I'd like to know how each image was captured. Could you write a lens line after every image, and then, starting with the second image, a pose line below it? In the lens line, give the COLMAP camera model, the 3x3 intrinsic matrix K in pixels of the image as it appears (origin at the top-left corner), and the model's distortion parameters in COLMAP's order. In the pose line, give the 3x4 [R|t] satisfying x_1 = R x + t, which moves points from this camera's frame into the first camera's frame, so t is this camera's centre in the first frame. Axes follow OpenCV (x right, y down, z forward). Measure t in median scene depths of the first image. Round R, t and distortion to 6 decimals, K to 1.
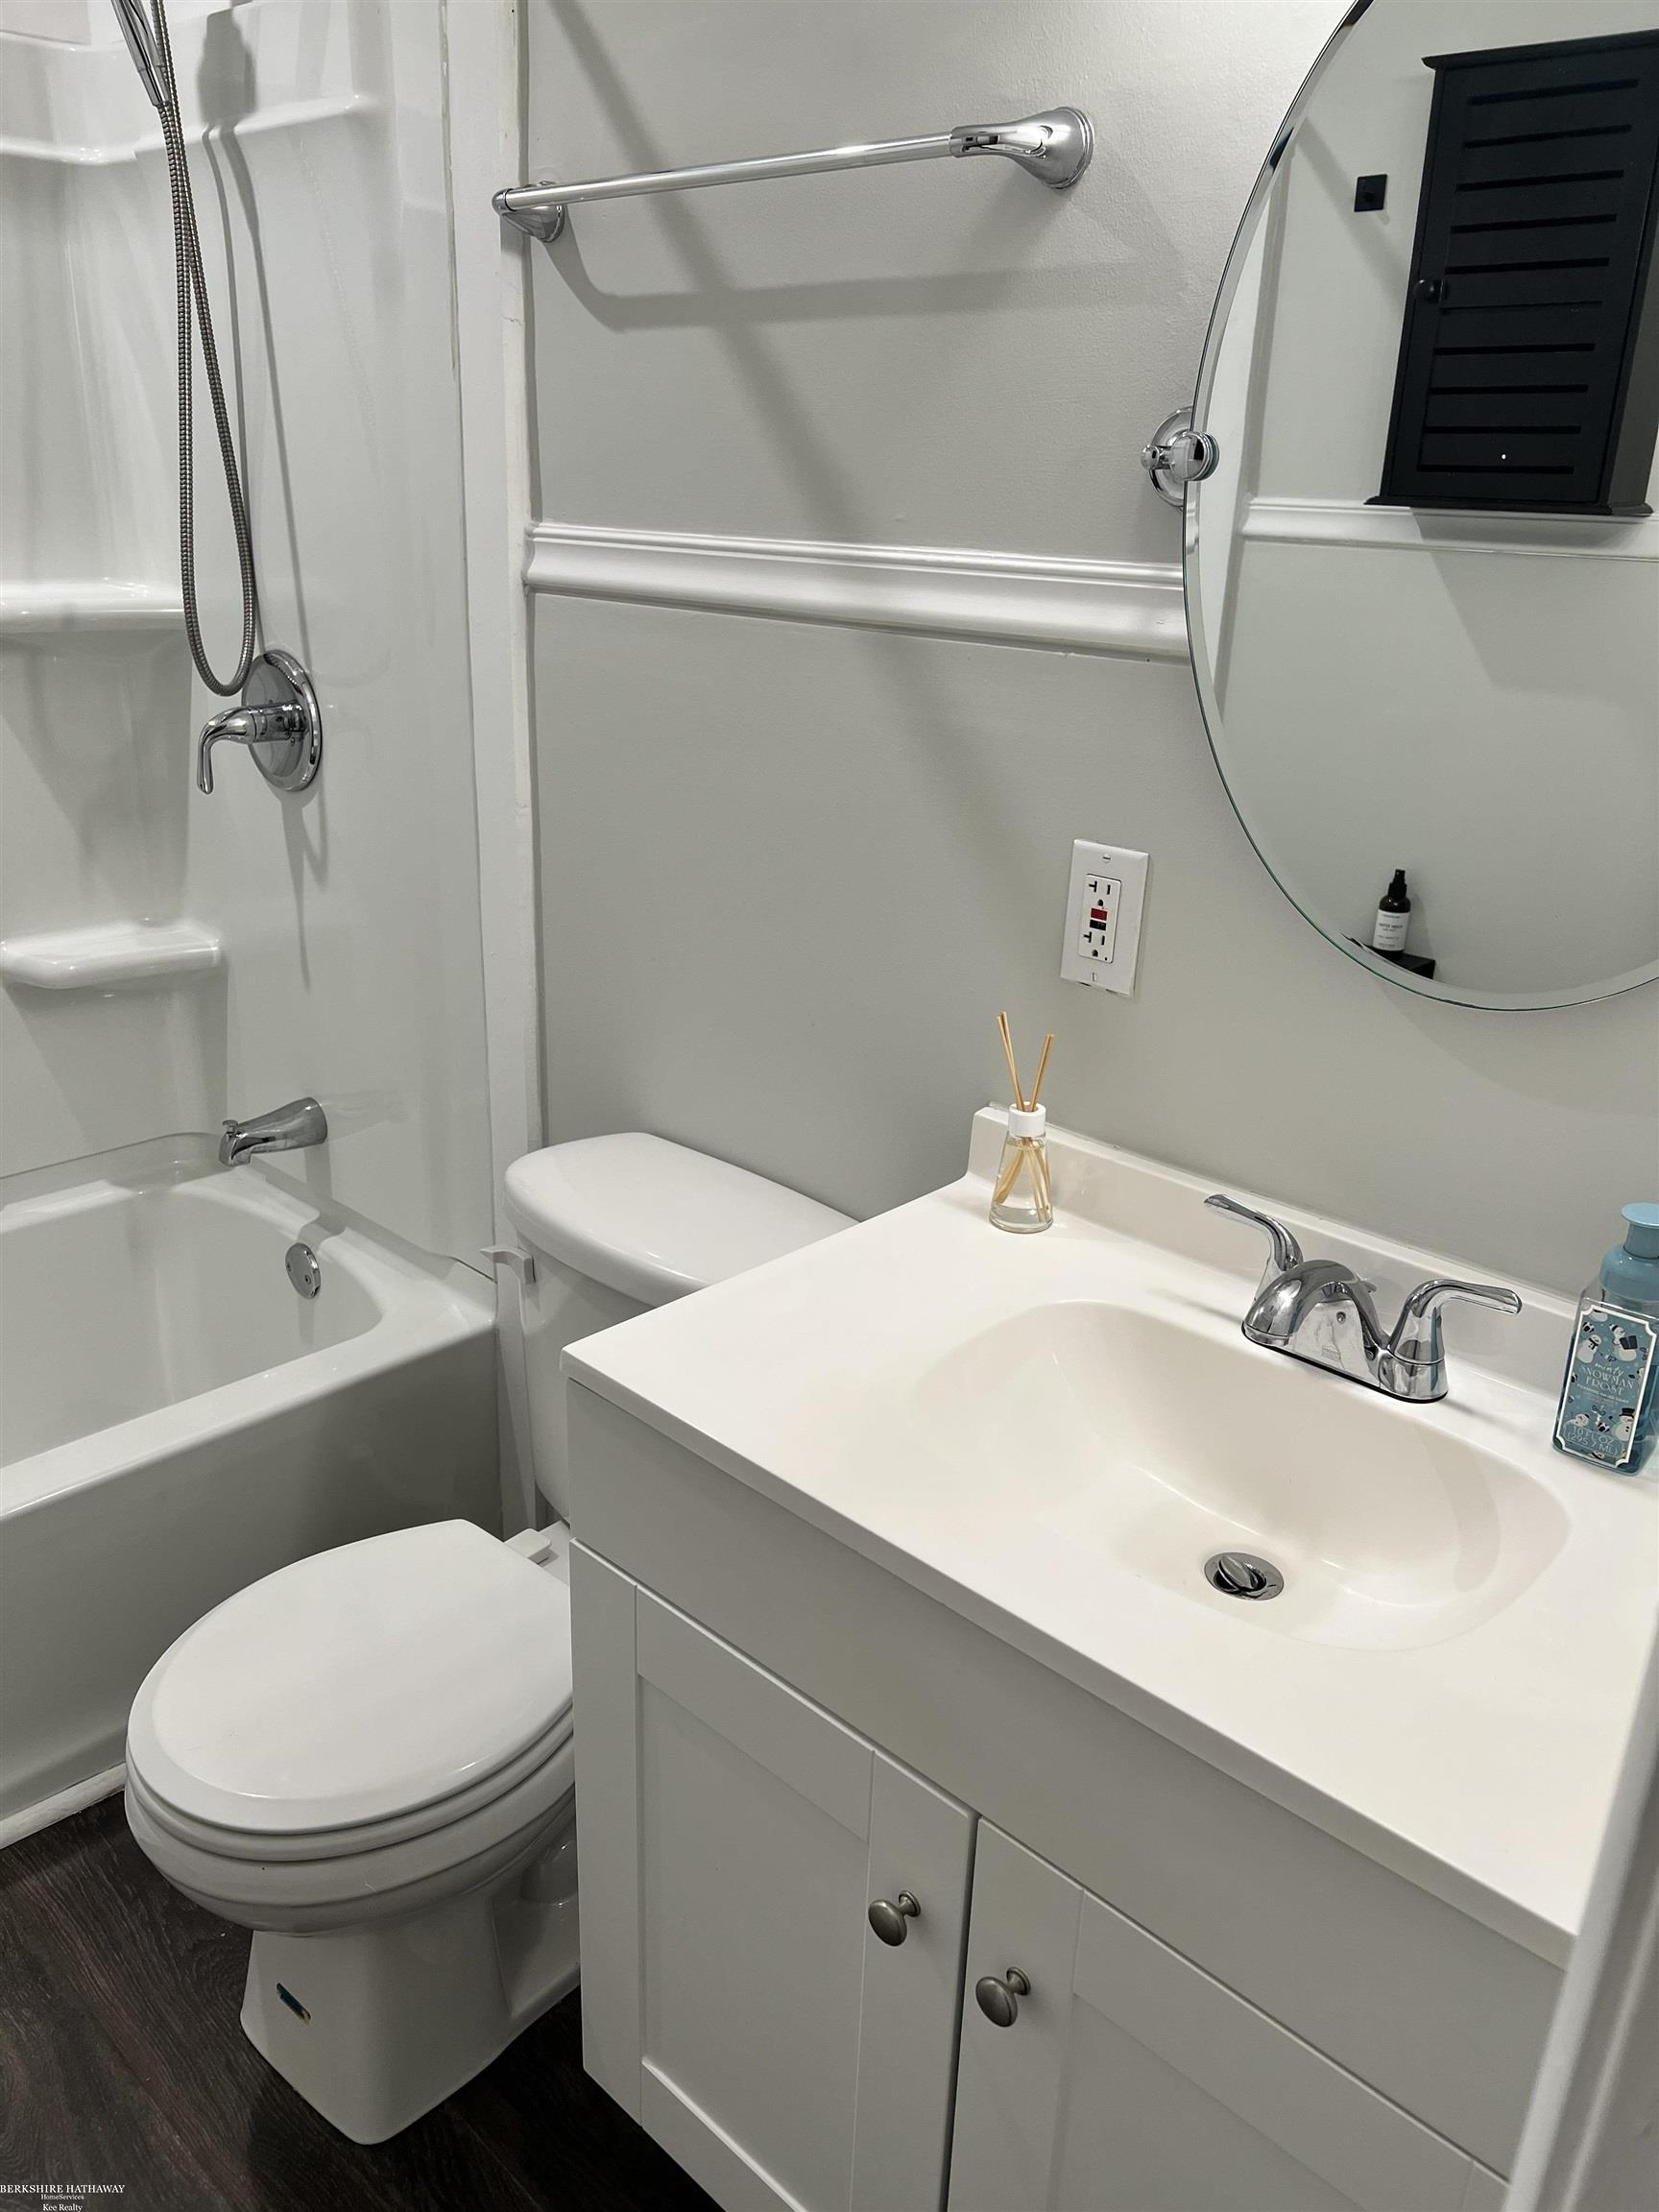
lens RADIAL K [[1669.3, 0, 853.4], [0, 1669.3, 1121.4], [0, 0, 1]] dist [0.042836, -0.058113]
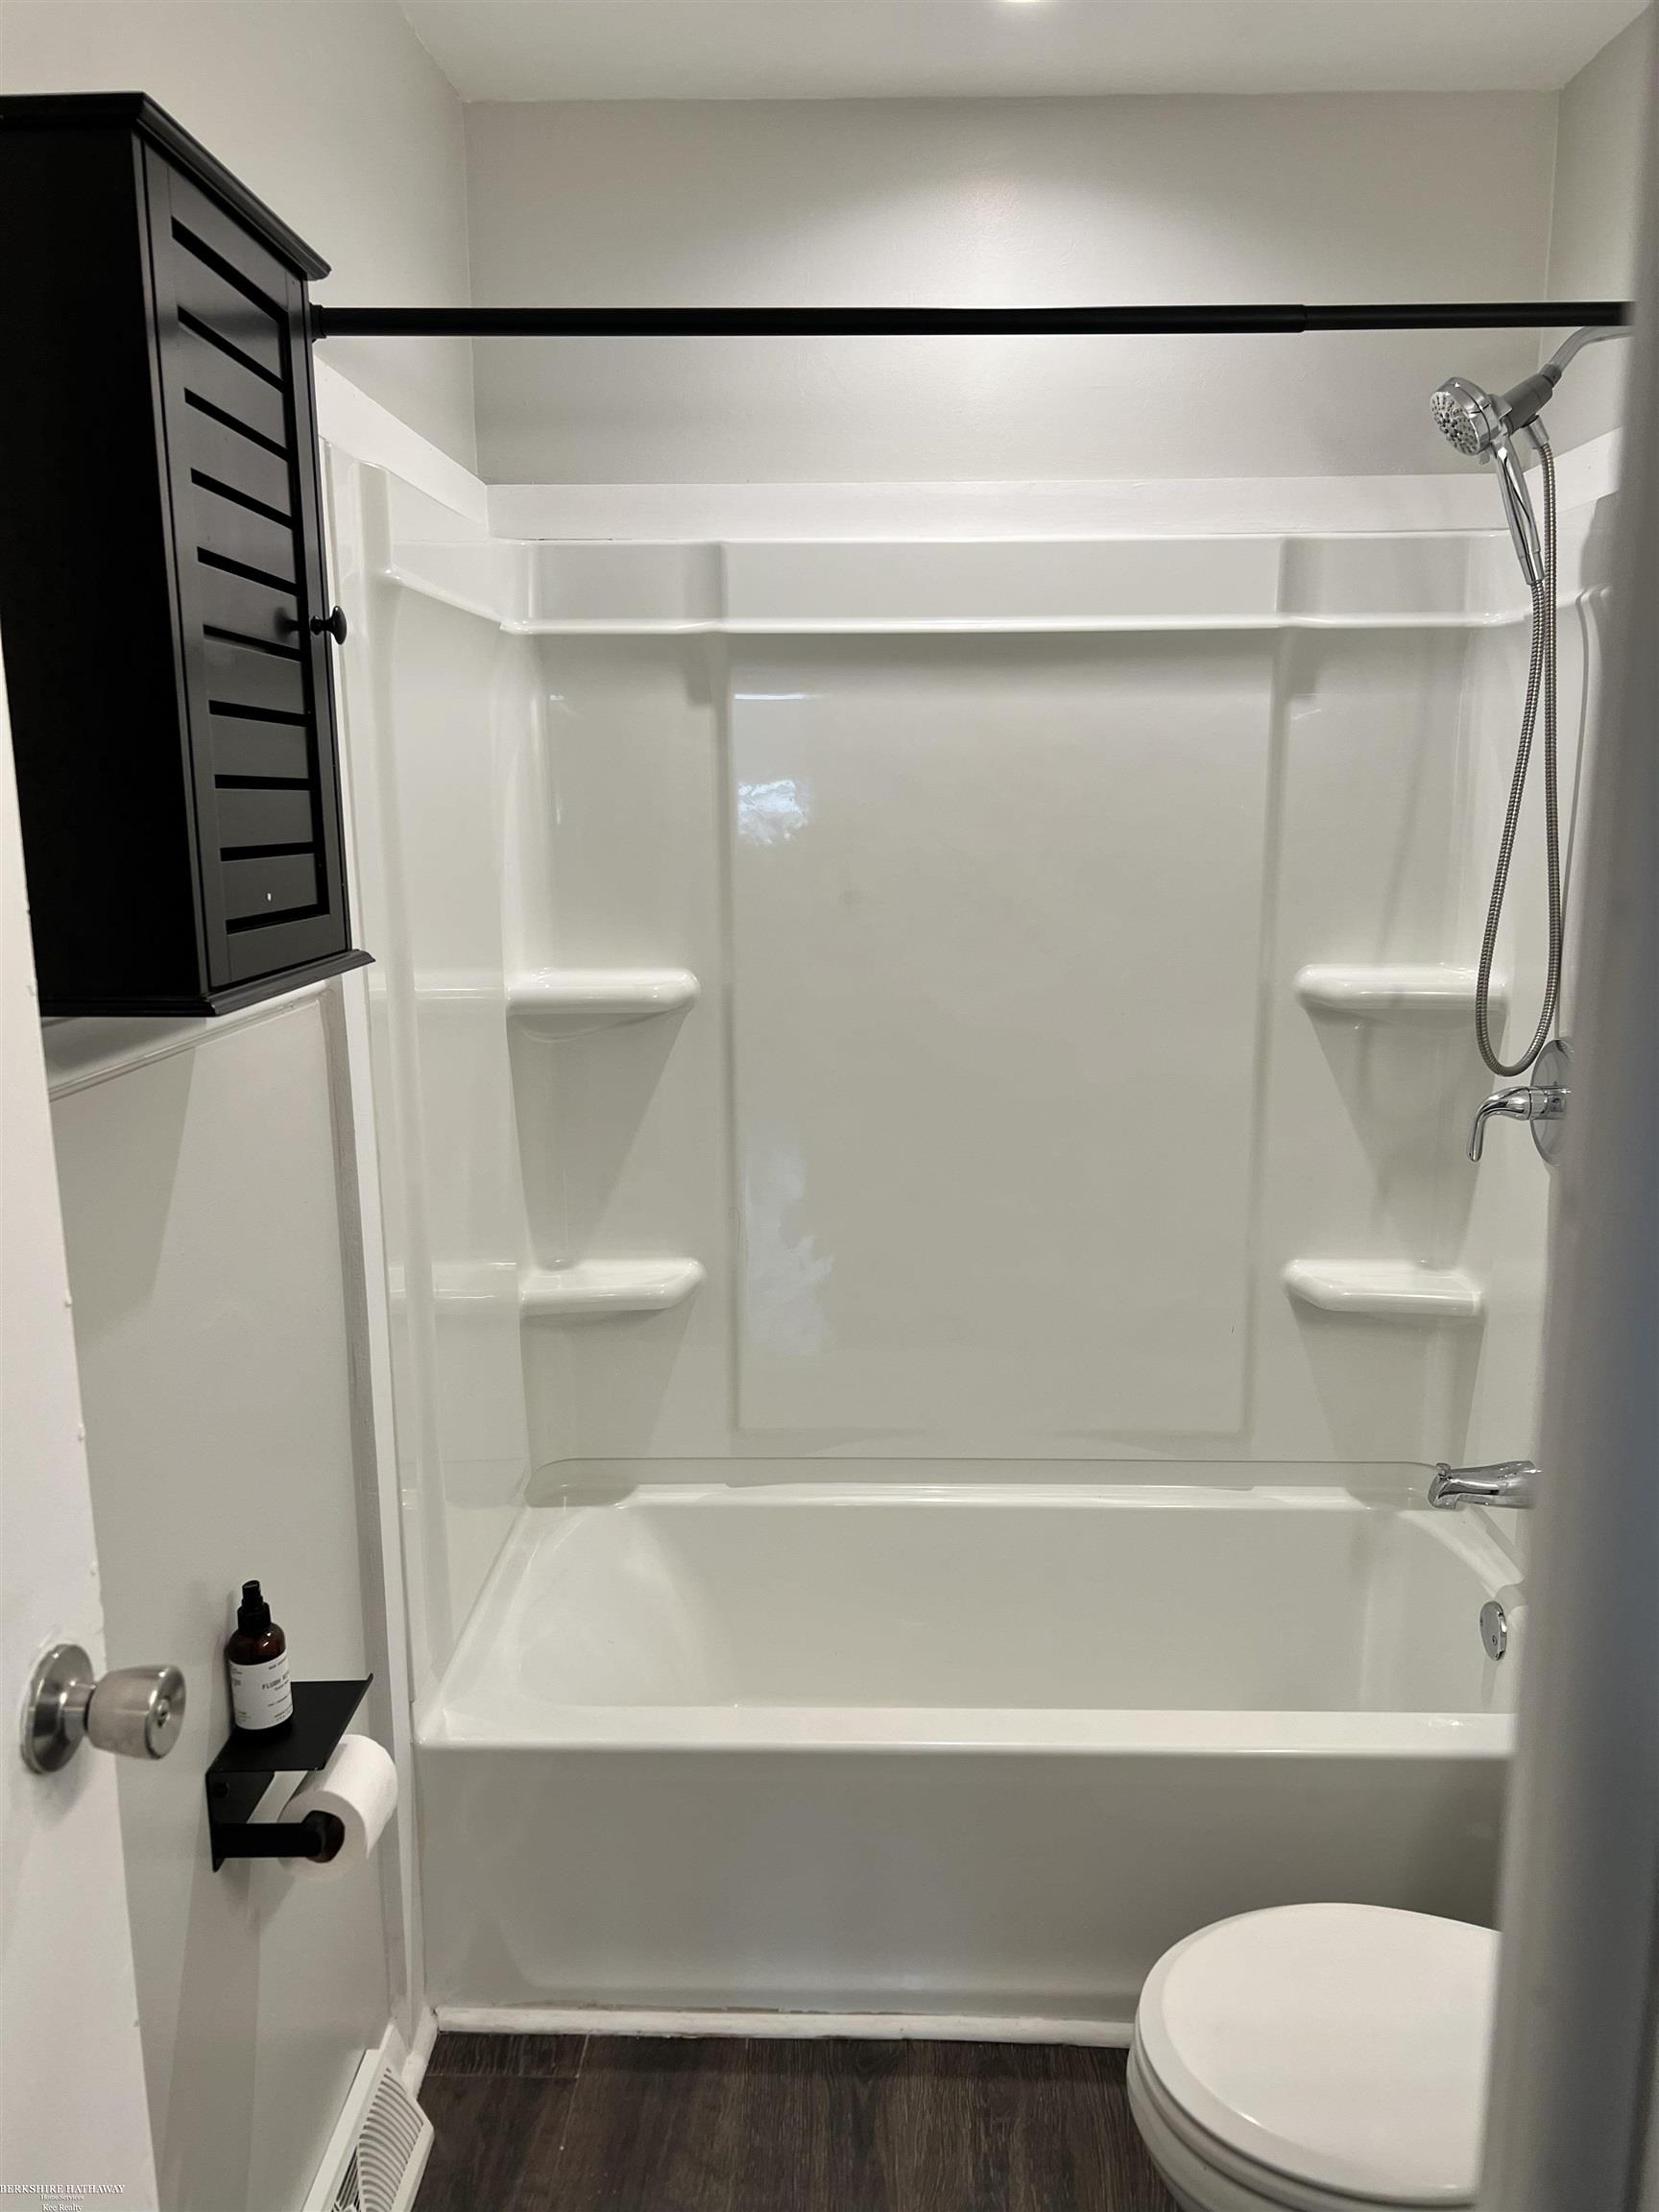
lens RADIAL K [[1669.3, 0, 853.4], [0, 1669.3, 1121.4], [0, 0, 1]] dist [0.042836, -0.058113]
pose [[0.673803, 0.108477, -0.730905, 0.135819], [-0.241802, 0.967073, -0.079384, -0.038702], [0.698227, 0.230224, 0.677847, -0.018407]]
